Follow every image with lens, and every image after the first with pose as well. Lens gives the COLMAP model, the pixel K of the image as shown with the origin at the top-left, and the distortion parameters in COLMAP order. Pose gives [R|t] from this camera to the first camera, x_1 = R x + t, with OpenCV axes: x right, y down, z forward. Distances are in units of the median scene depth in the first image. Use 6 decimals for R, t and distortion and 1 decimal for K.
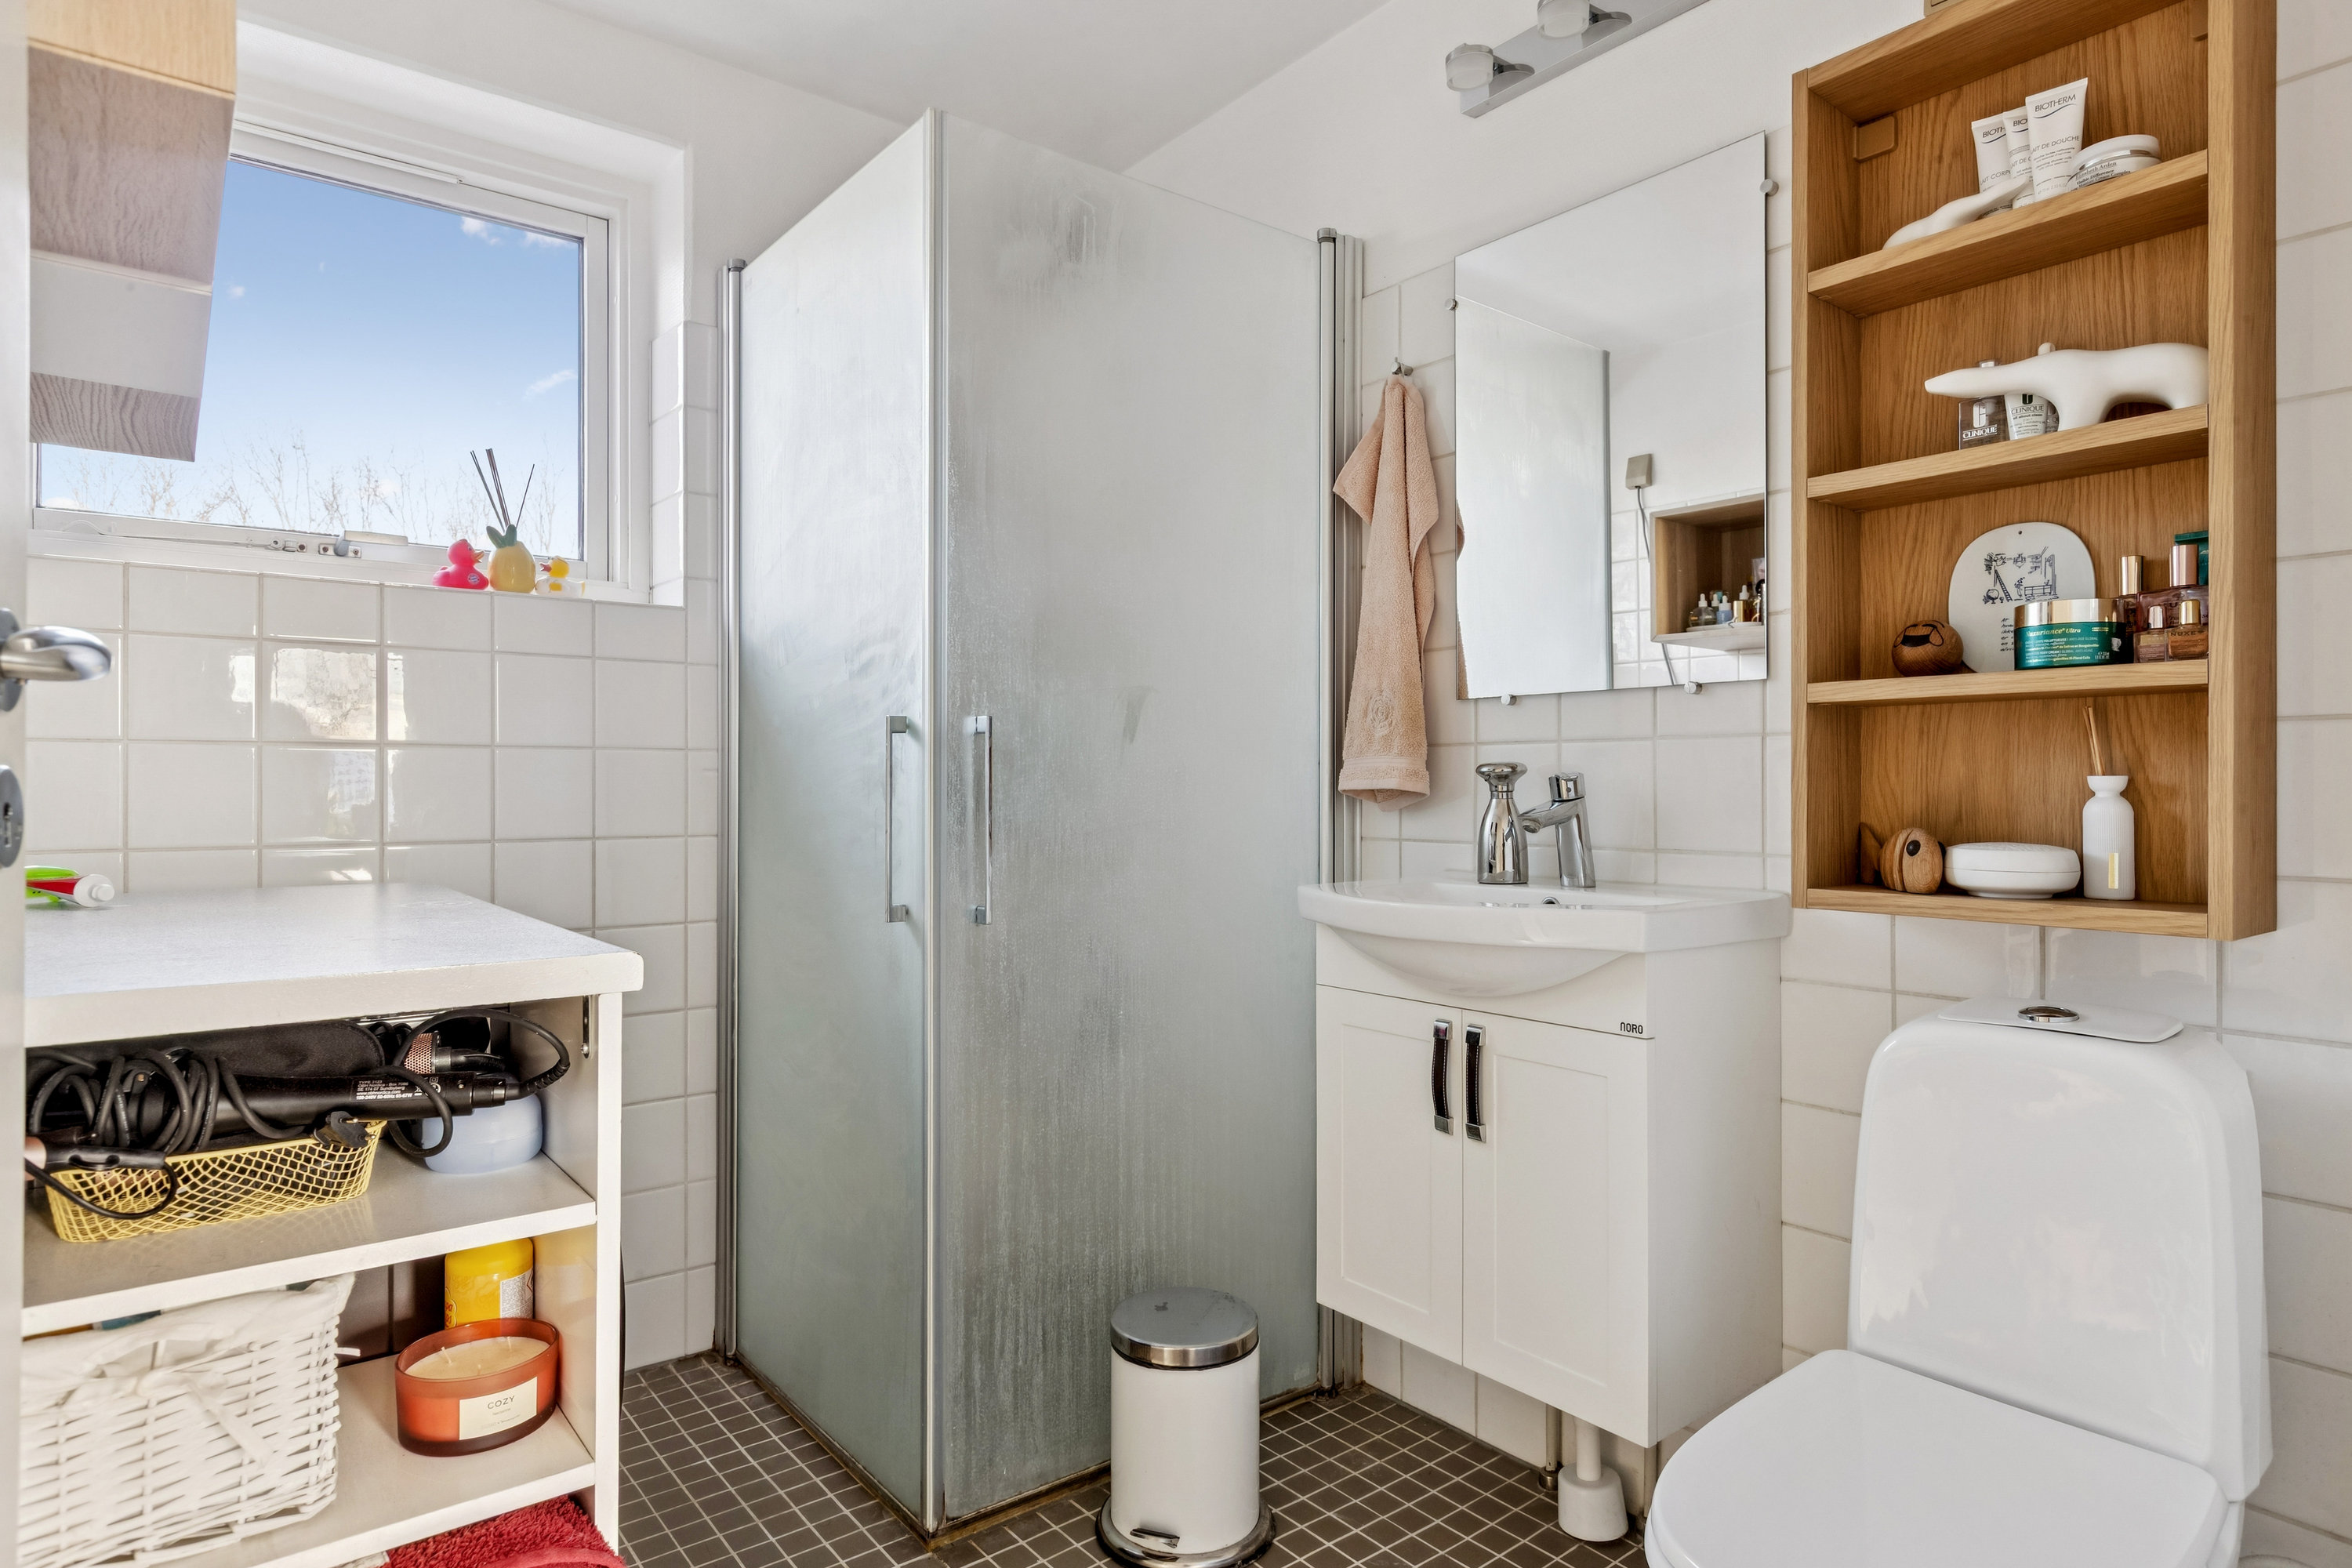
lens RADIAL K [[1307.3, 0, 1181.5], [0, 1307.3, 775.4], [0, 0, 1]] dist [0.020035, -0.001216]
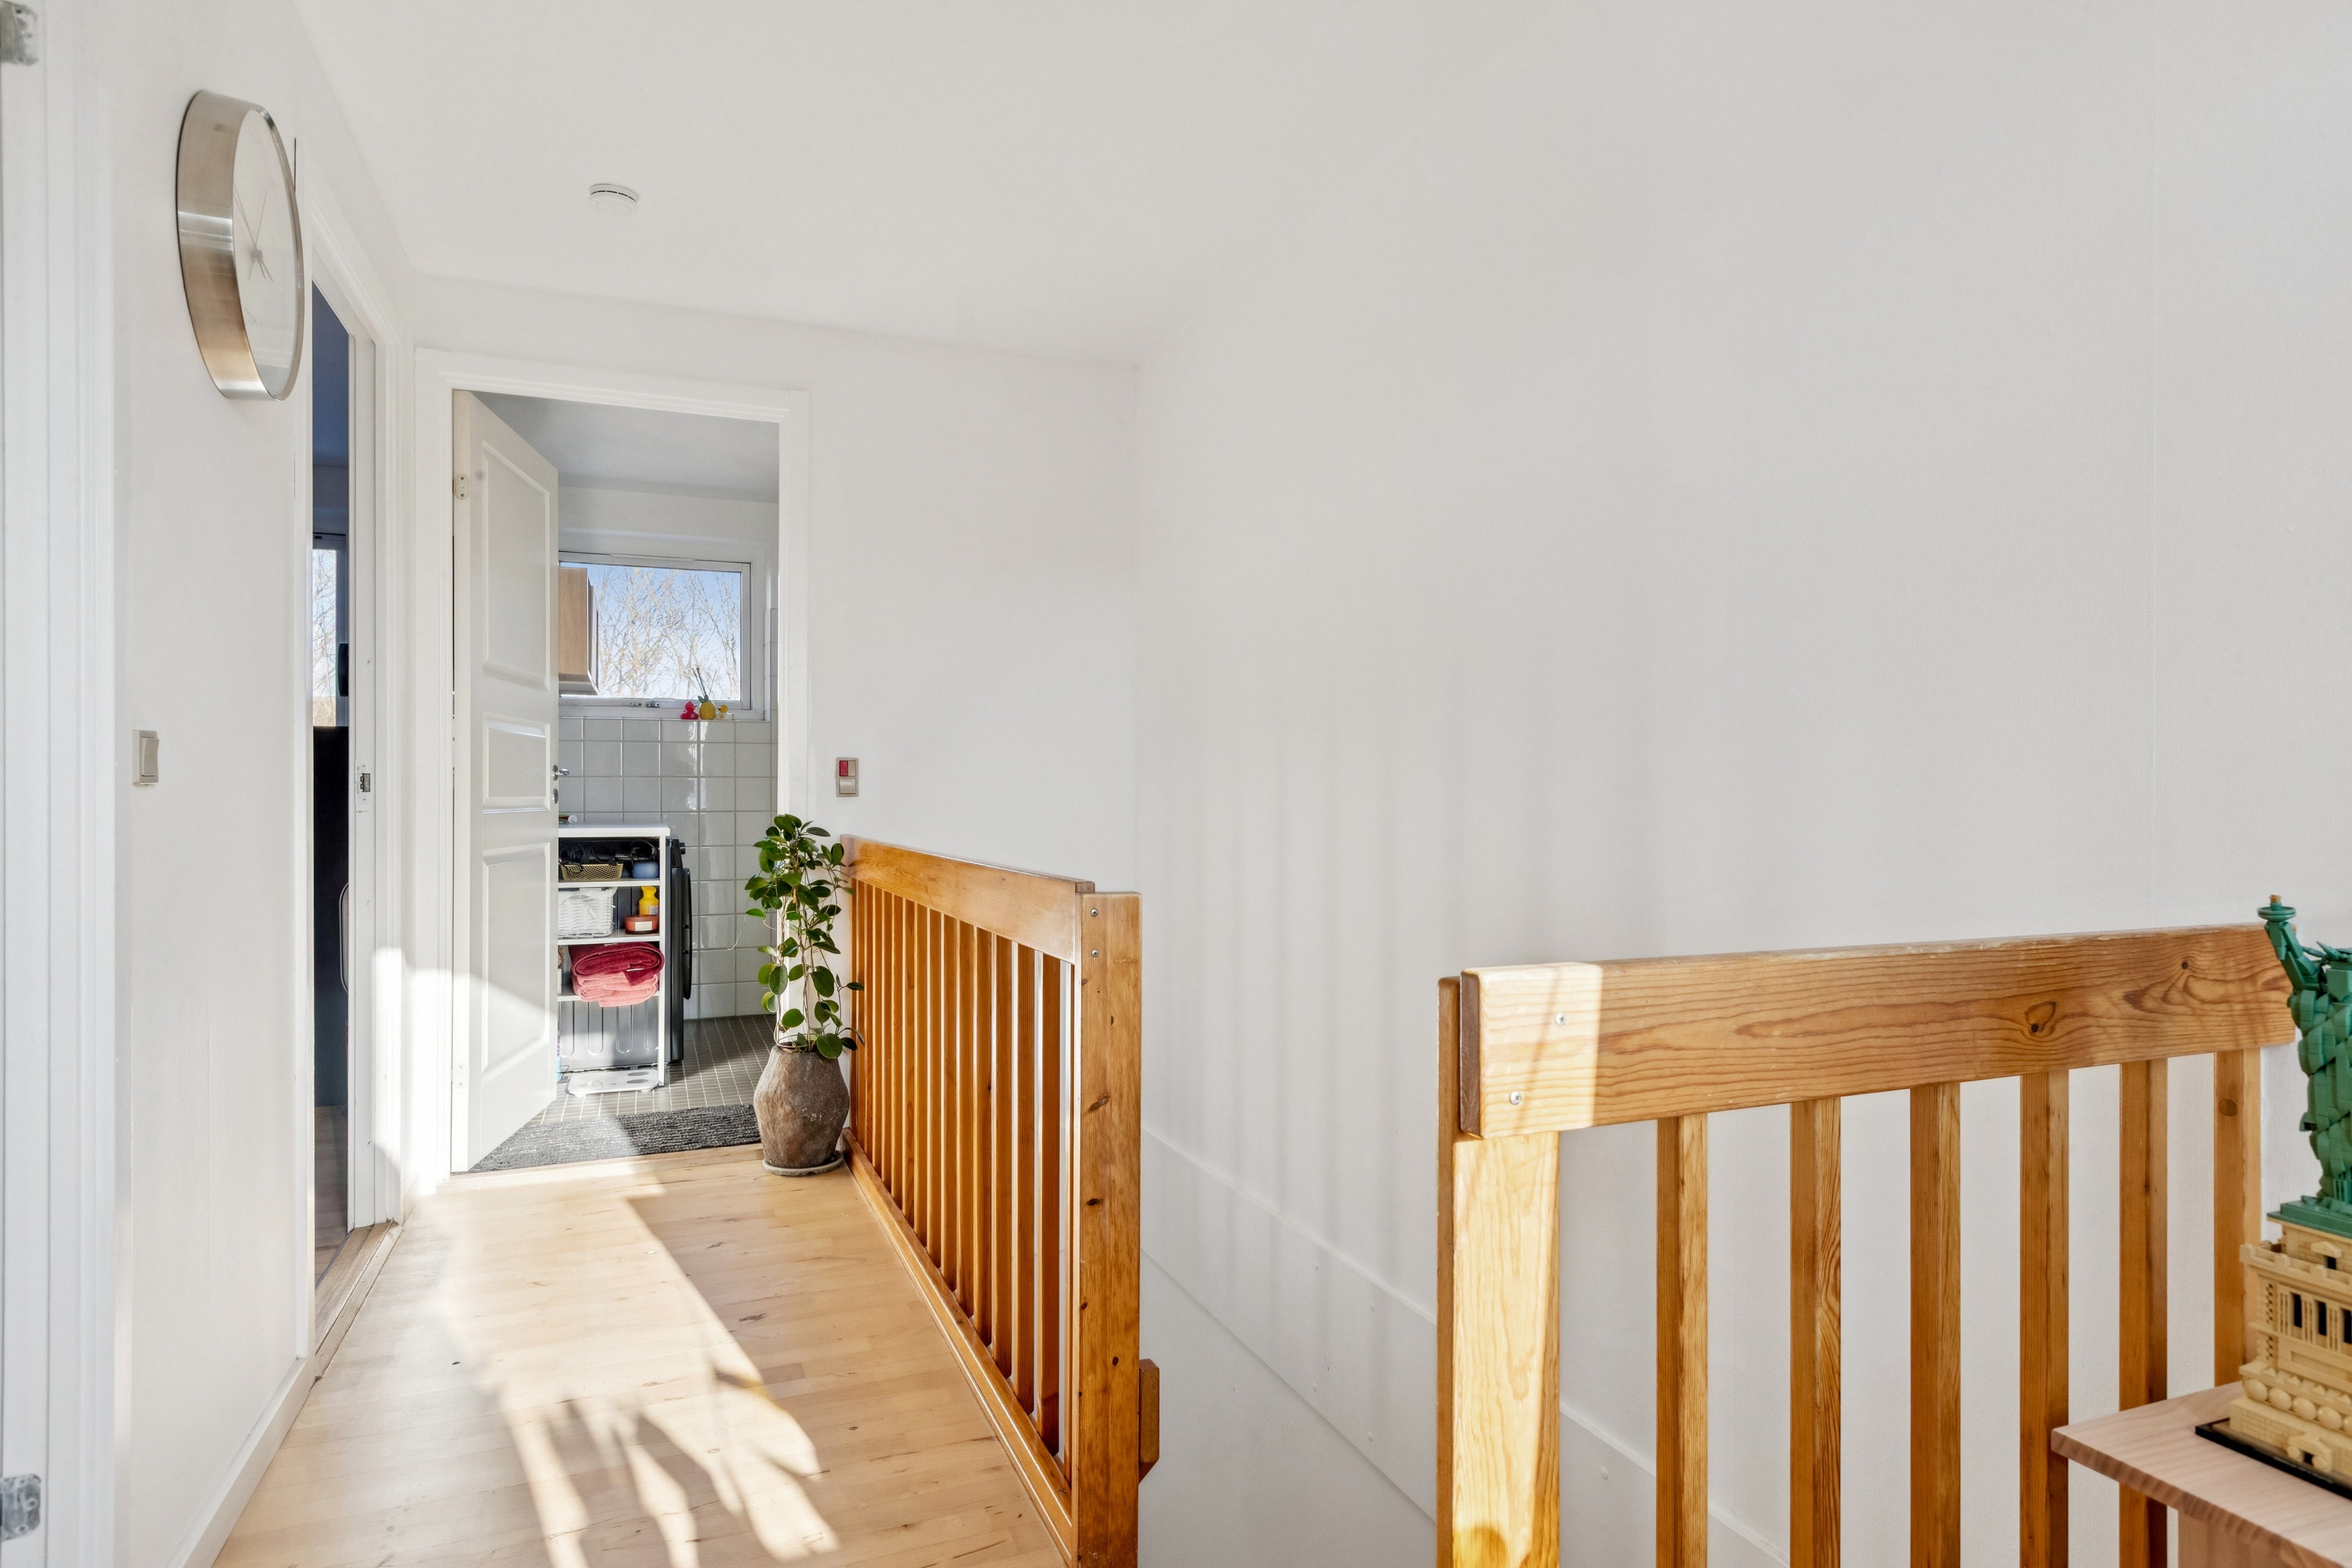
lens RADIAL K [[1307.3, 0, 1180.7], [0, 1307.3, 784.7], [0, 0, 1]] dist [0.020035, -0.001216]
pose [[0.963533, -0.003947, -0.267560, 1.332005], [0.004698, 0.999987, 0.002167, -0.009148], [0.267547, -0.003345, 0.963539, -1.541661]]
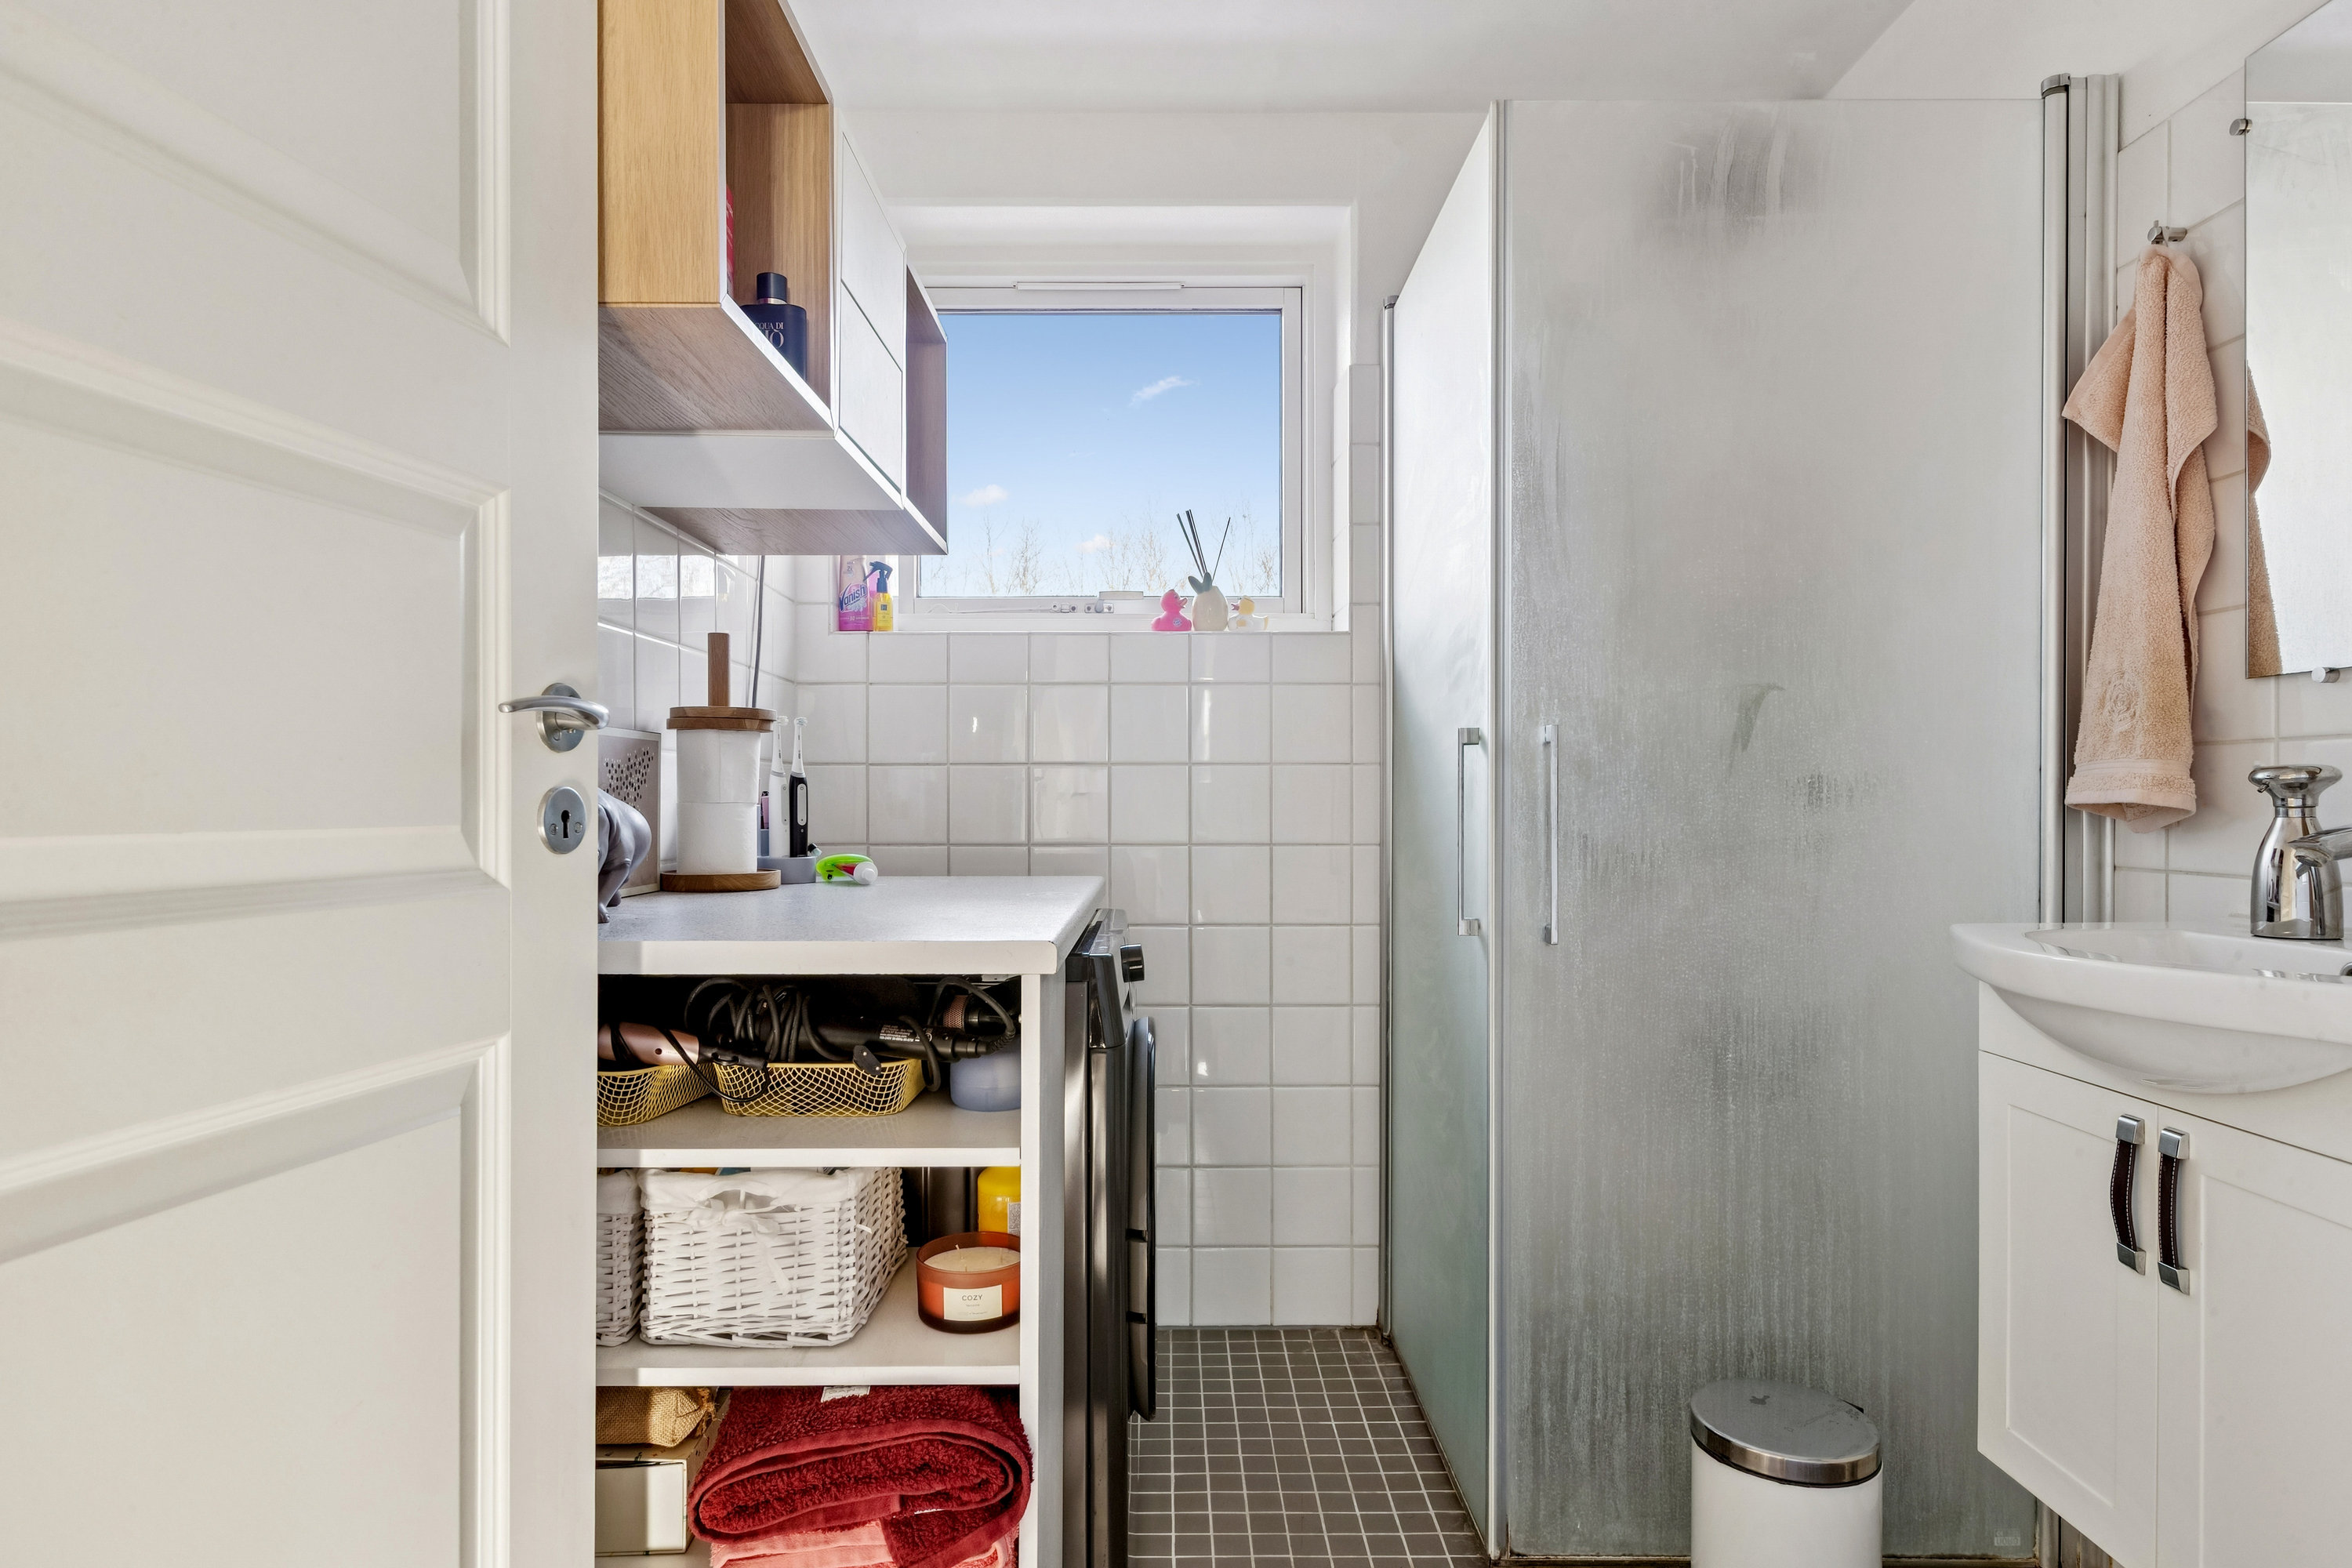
lens RADIAL K [[1307.3, 0, 1180.6], [0, 1307.3, 797.6], [0, 0, 1]] dist [0.020035, -0.001216]
pose [[0.796910, 0.000688, -0.604097, 0.198743], [0.004116, 0.999970, 0.006568, 0.000185], [0.604084, -0.007721, 0.796884, 0.075352]]
